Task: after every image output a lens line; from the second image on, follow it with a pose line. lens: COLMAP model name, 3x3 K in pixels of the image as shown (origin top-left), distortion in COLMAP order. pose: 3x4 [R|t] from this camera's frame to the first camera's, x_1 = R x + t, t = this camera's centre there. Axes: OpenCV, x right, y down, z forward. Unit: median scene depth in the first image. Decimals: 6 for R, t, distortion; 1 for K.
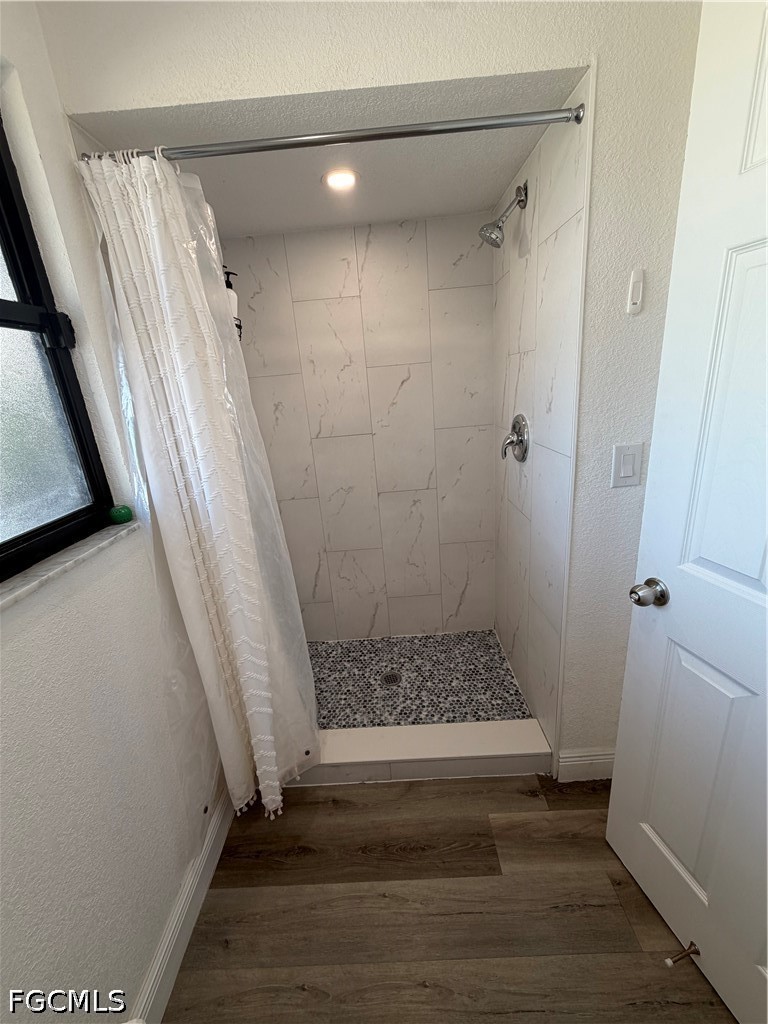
lens RADIAL K [[406.9, 0, 381.5], [0, 406.9, 508.8], [0, 0, 1]] dist [0.000735, -0.000331]
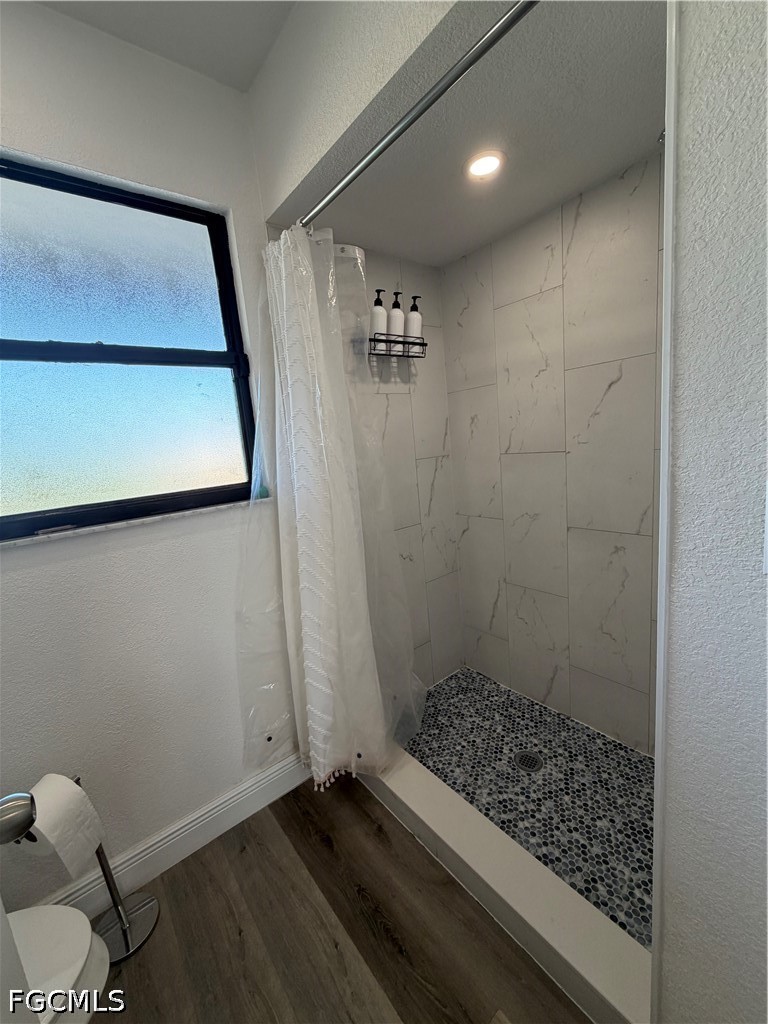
lens RADIAL K [[406.9, 0, 385.3], [0, 406.9, 509.1], [0, 0, 1]] dist [0.000735, -0.000331]
pose [[0.633249, 0.153054, -0.758663, 0.416303], [-0.192548, 0.980586, 0.037107, -0.039013], [0.749614, 0.122581, 0.650425, 0.251532]]
